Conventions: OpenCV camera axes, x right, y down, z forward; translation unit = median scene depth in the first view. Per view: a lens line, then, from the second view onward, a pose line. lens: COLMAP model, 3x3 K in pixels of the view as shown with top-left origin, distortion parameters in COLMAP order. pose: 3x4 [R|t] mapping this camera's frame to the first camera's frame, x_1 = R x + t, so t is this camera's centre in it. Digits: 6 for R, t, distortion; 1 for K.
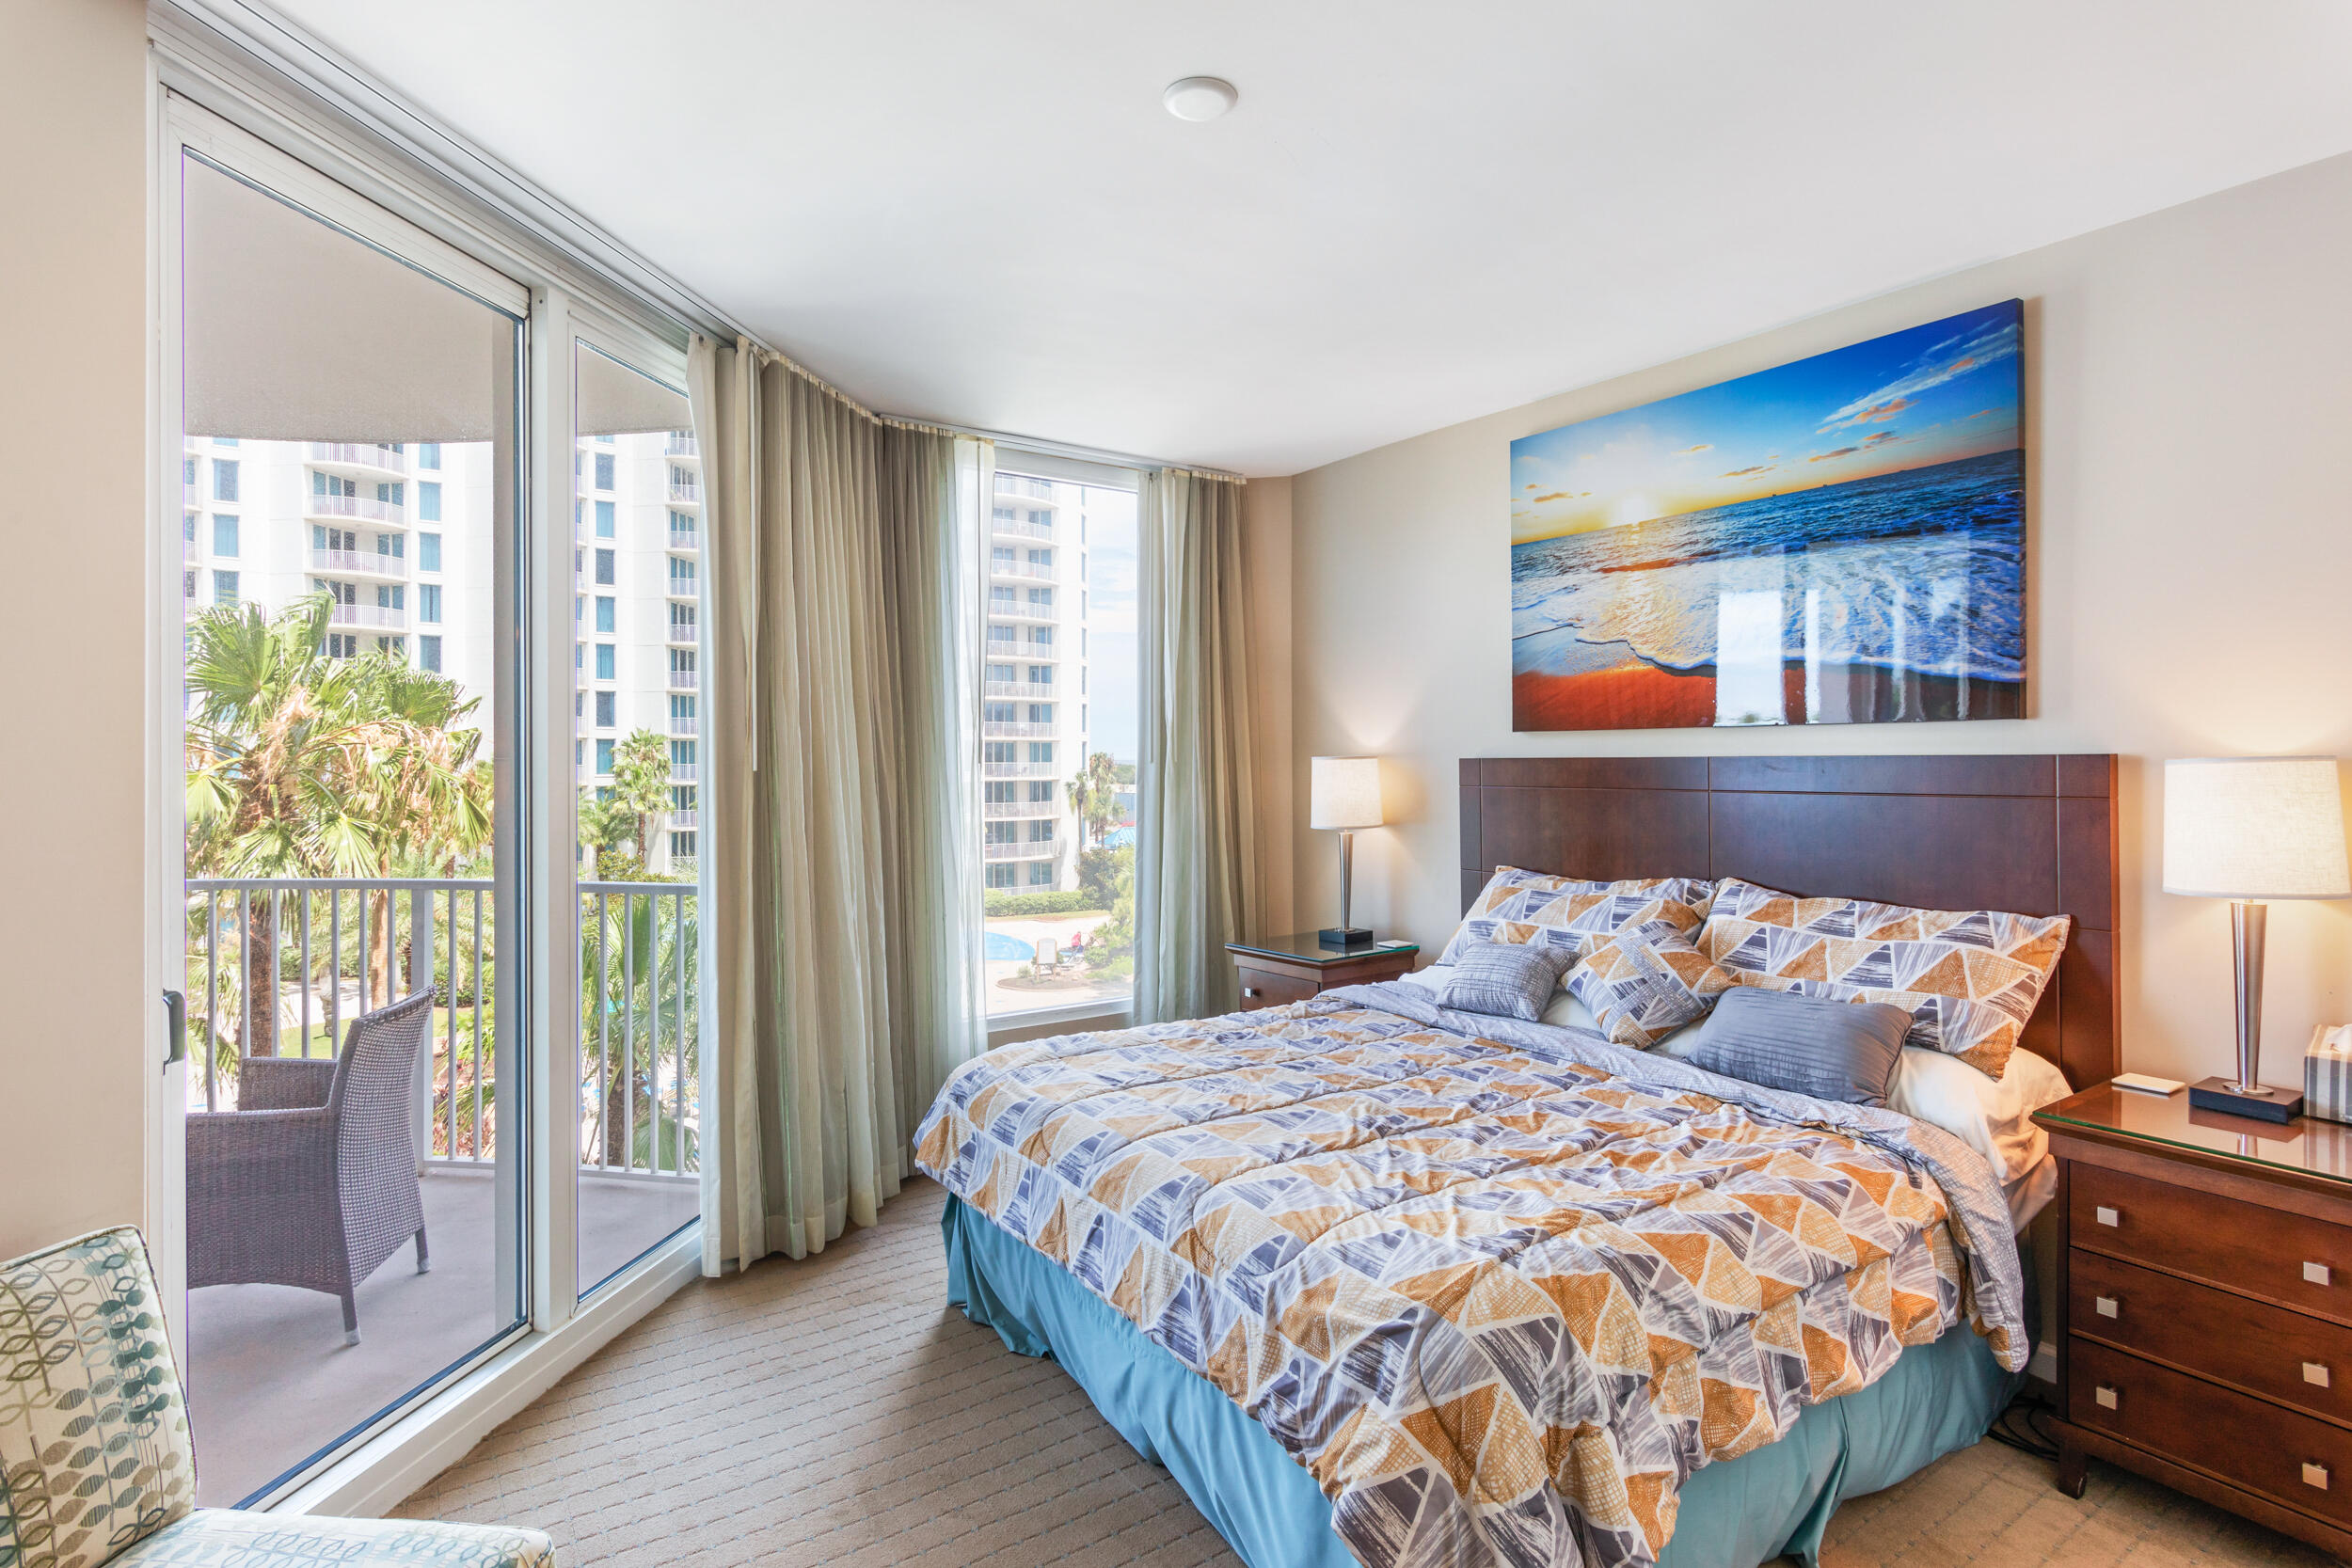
lens RADIAL K [[1183.0, 0, 1180.6], [0, 1183.0, 758.8], [0, 0, 1]] dist [0.000037, -0.000316]
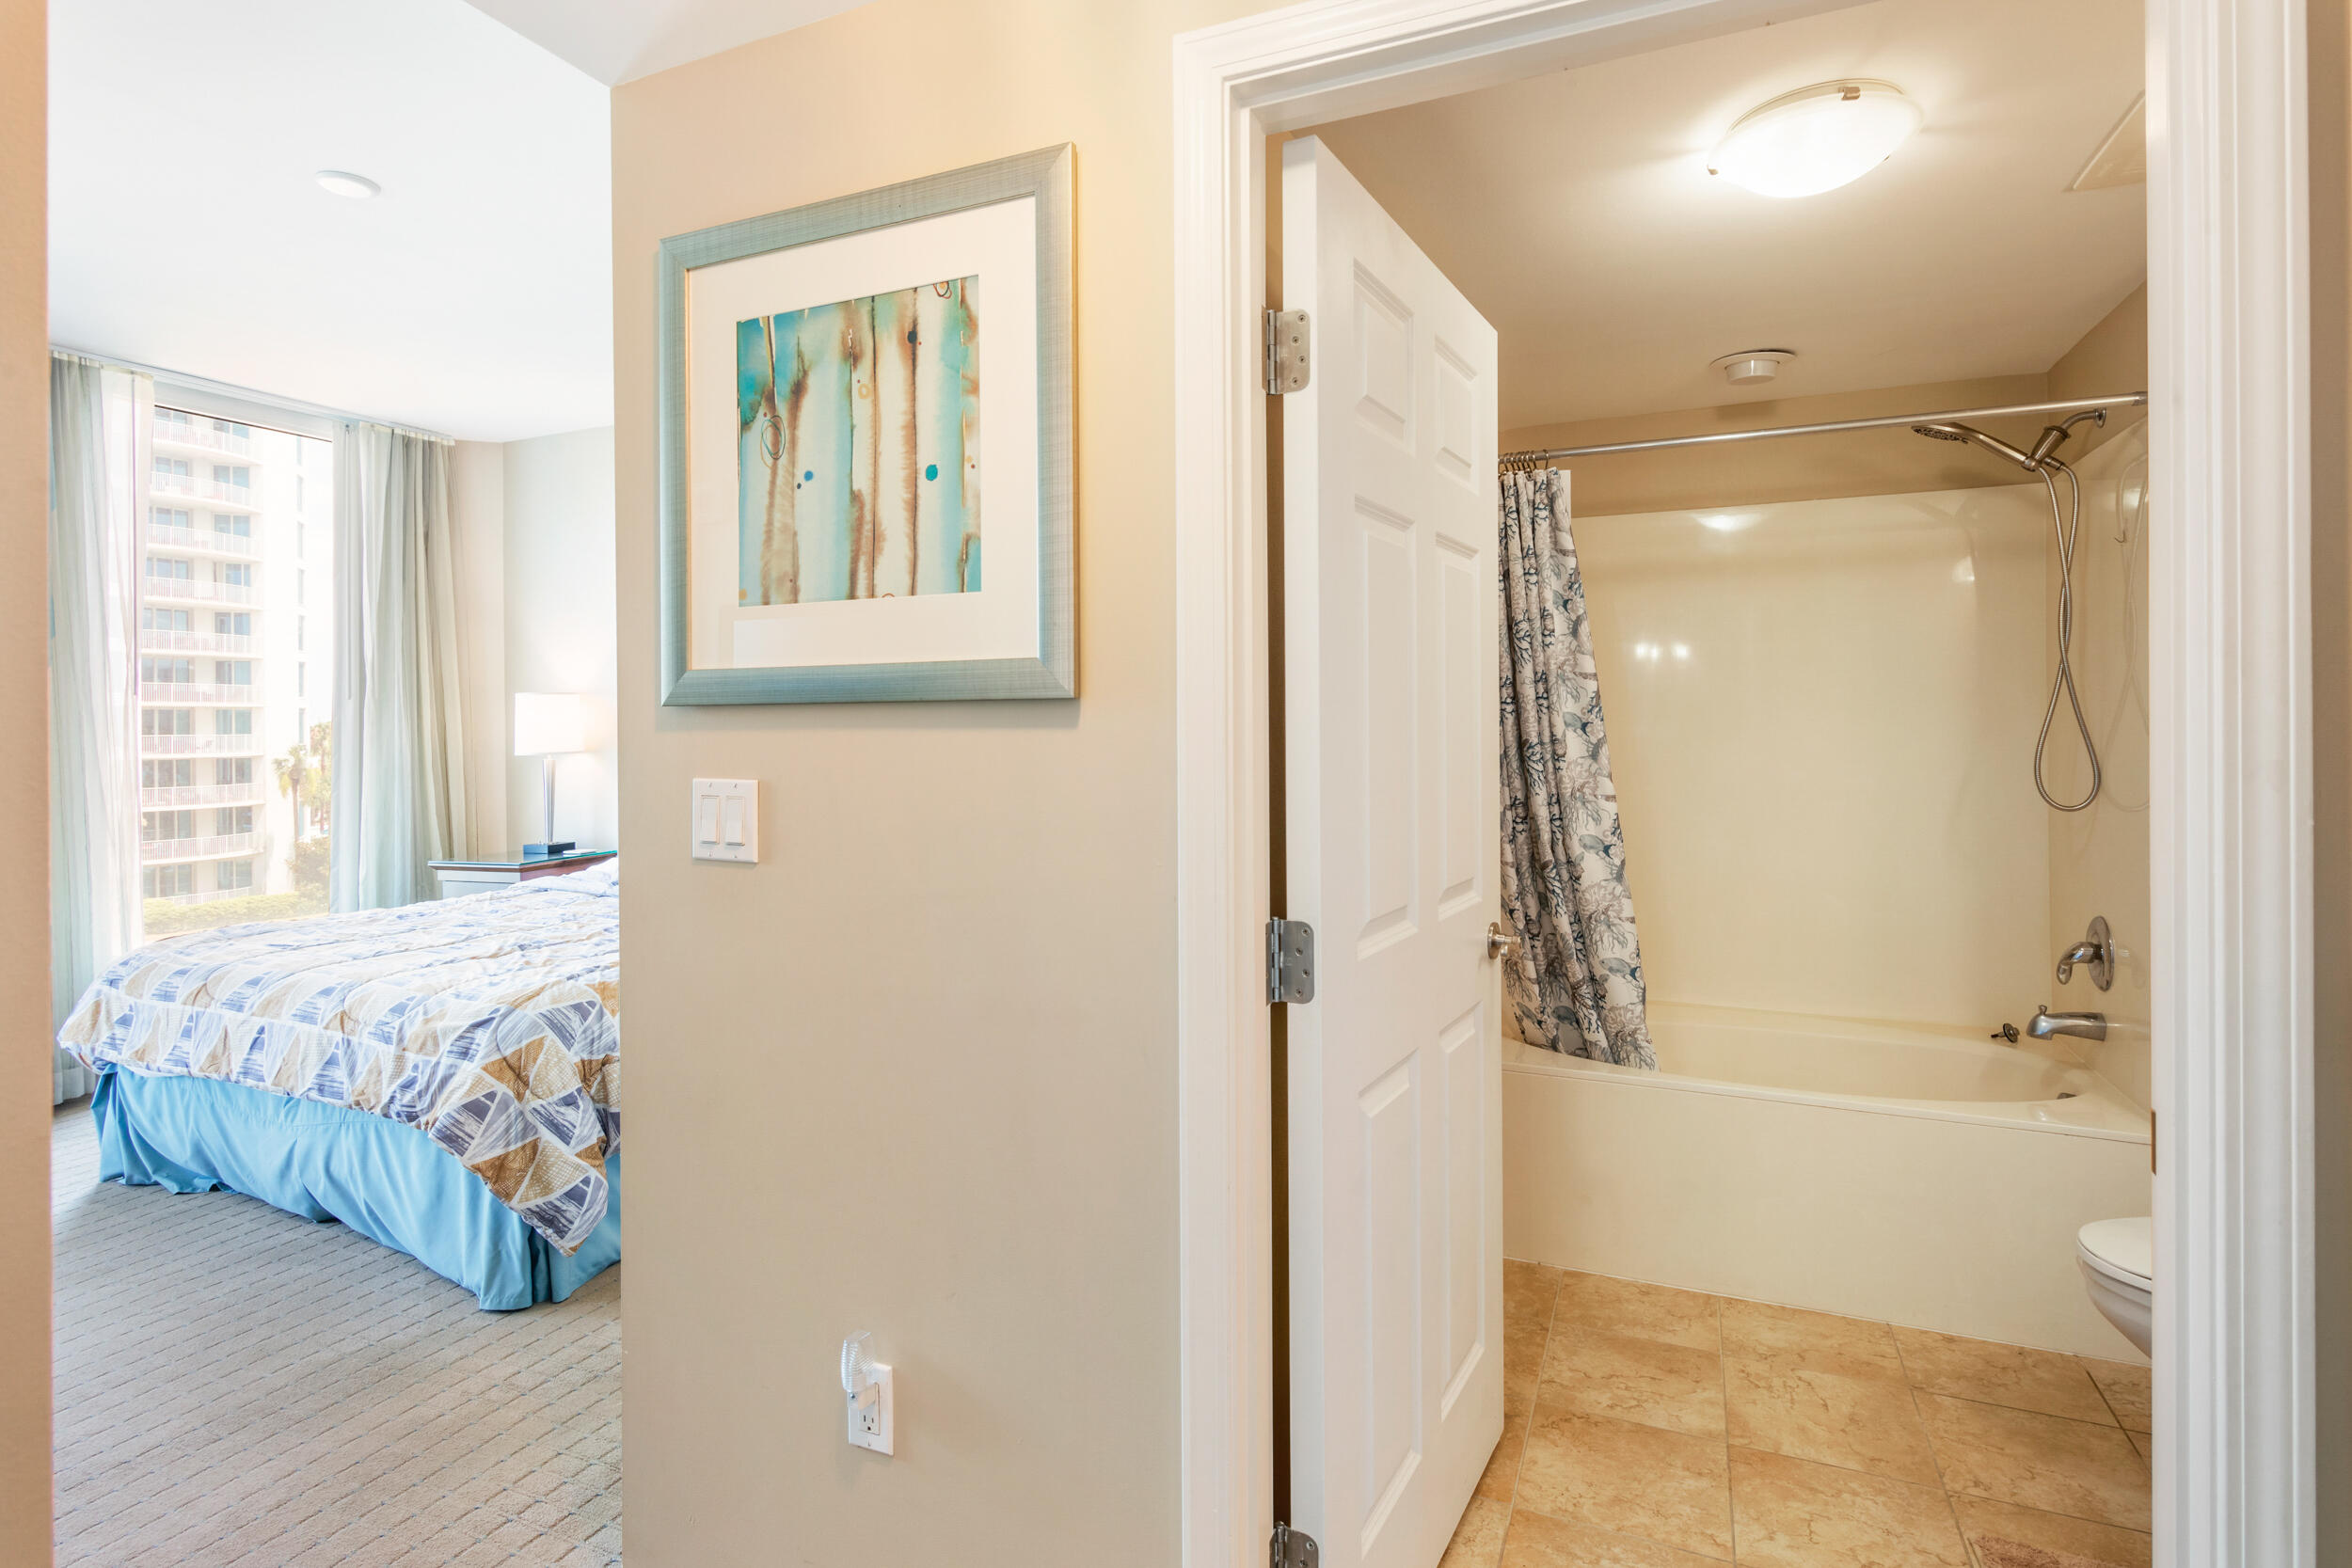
lens RADIAL K [[1183.0, 0, 1181.7], [0, 1183.0, 720.1], [0, 0, 1]] dist [0.000037, -0.000316]
pose [[0.848674, -0.003576, 0.528904, 0.076601], [0.006995, 0.999966, -0.004464, 0.050418], [-0.528869, 0.007488, 0.848670, -0.468575]]
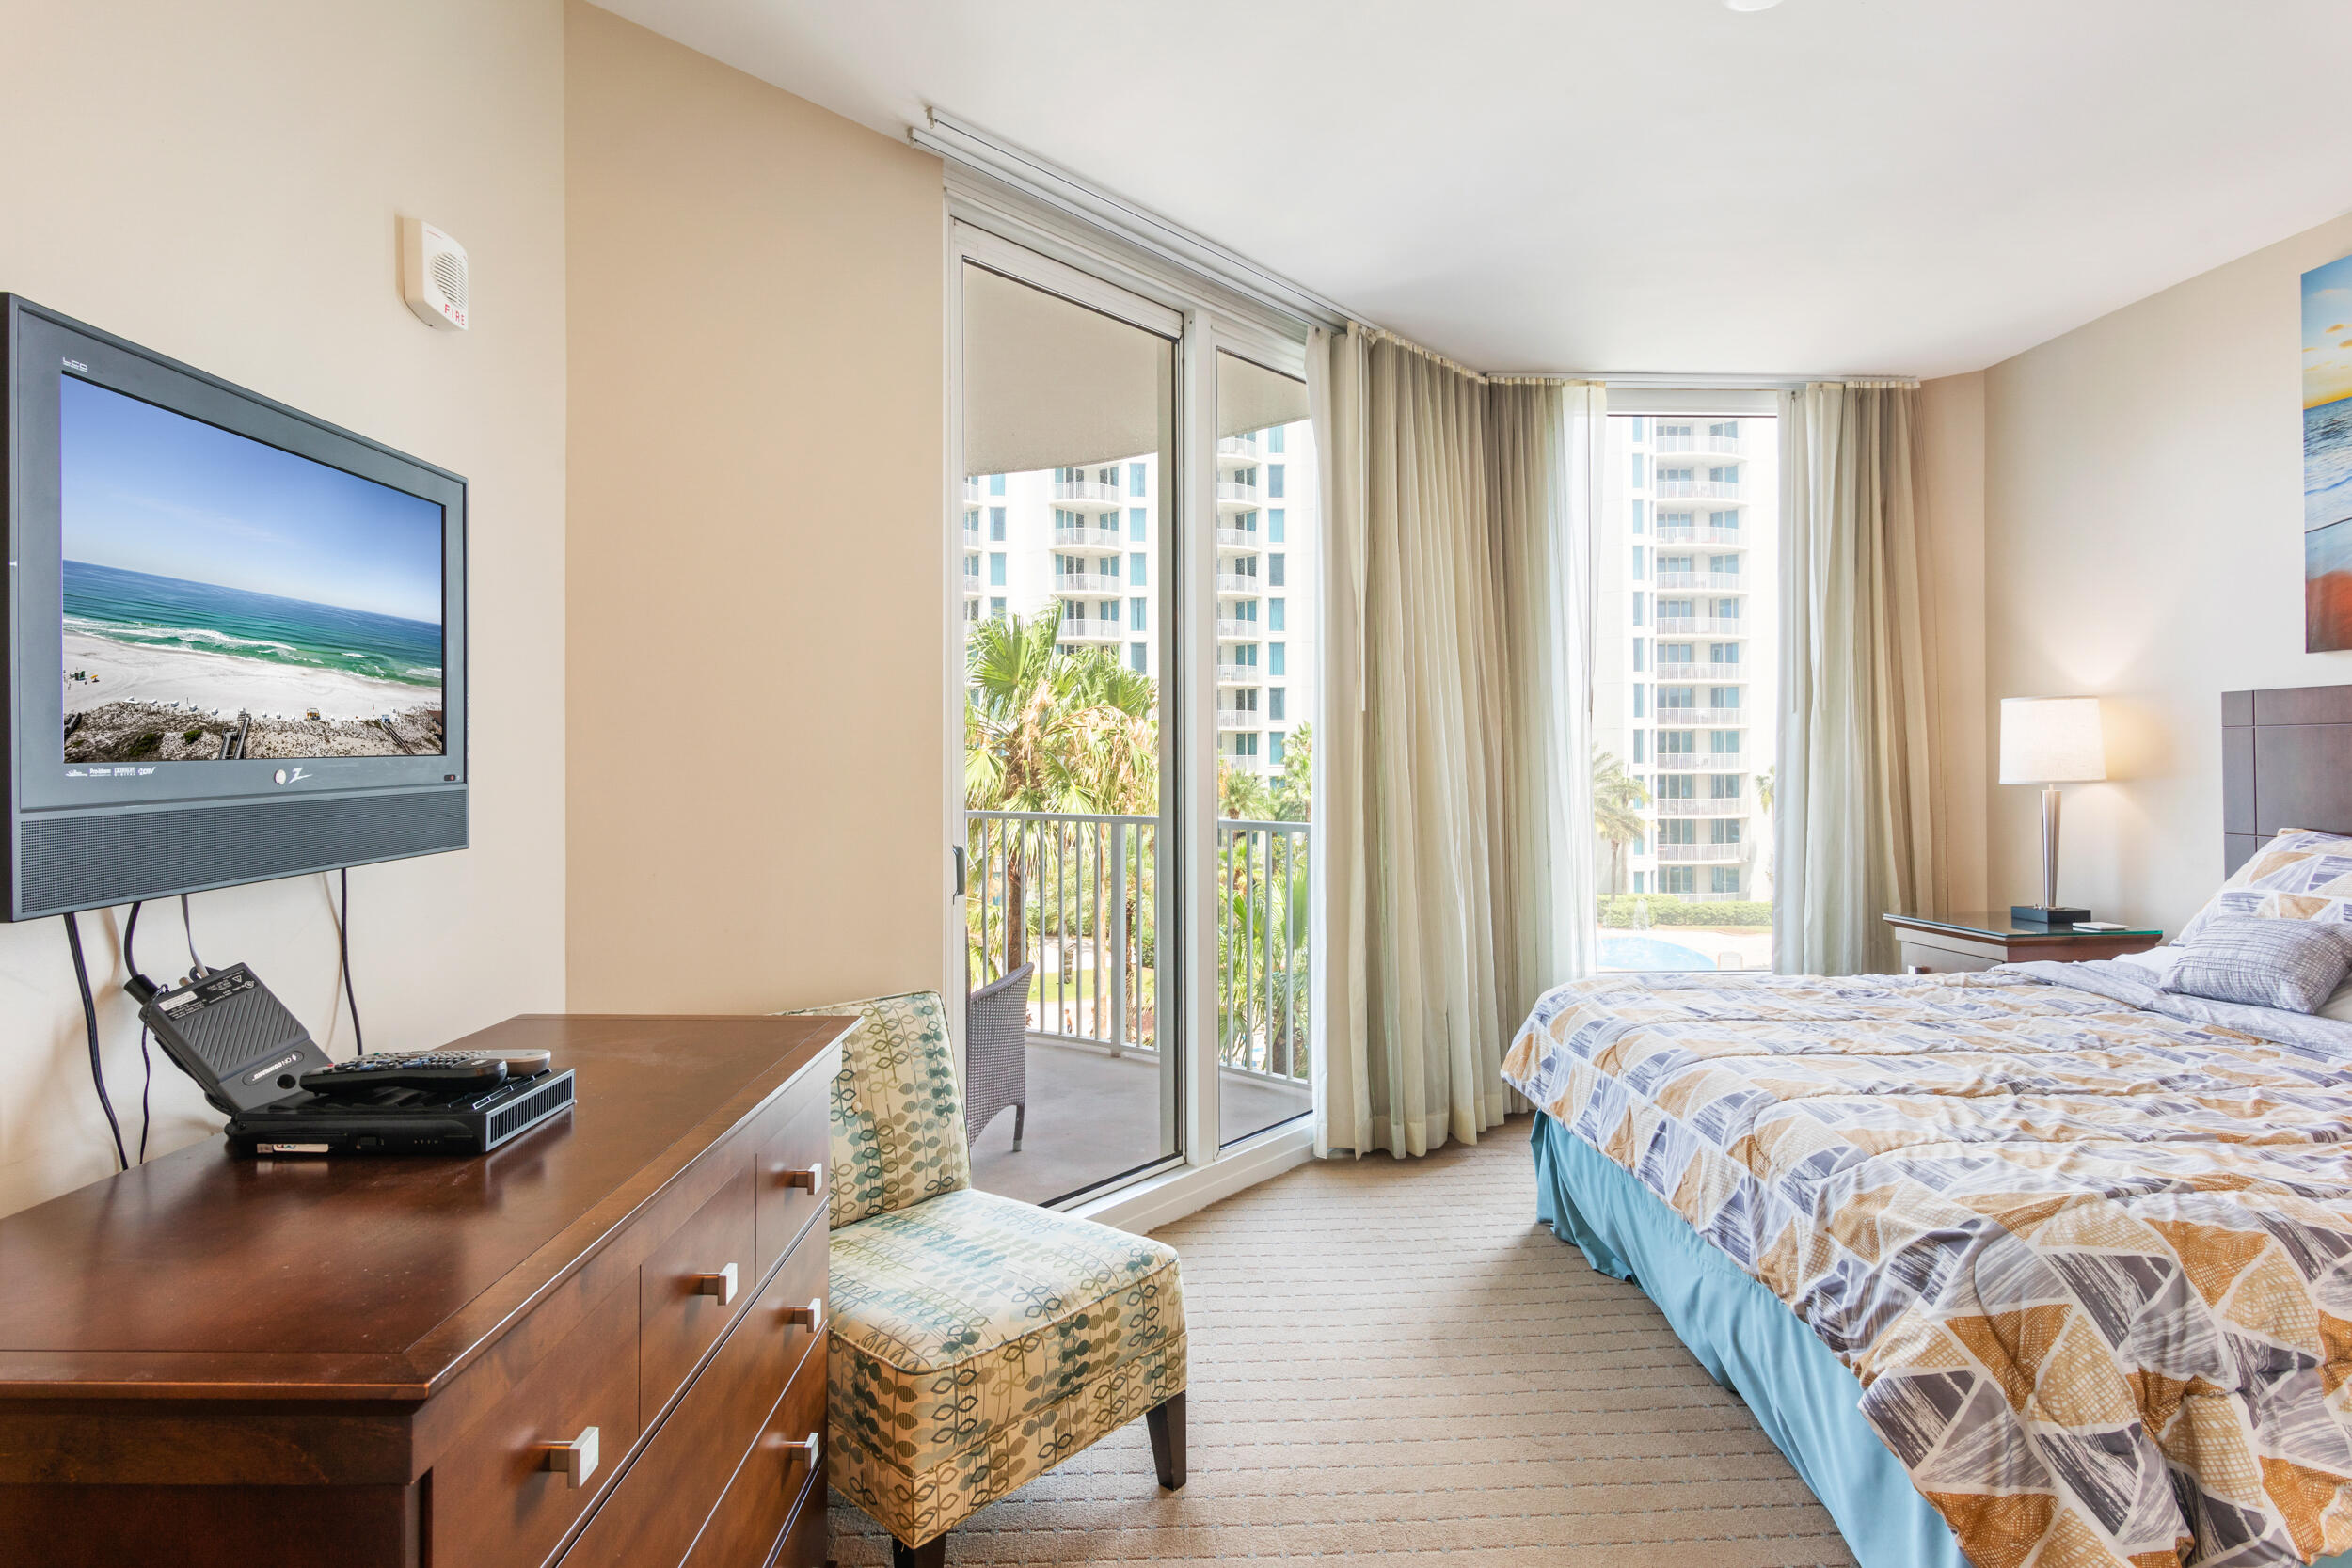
lens RADIAL K [[1230.5, 0, 1147.9], [0, 1230.5, 756.1], [0, 0, 1]] dist [-0.001312, -0.001365]
pose [[0.848090, 0.000383, -0.529853, 0.087163], [0.001408, 0.999995, 0.002976, 0.052886], [0.529851, -0.003270, 0.848084, -0.093516]]
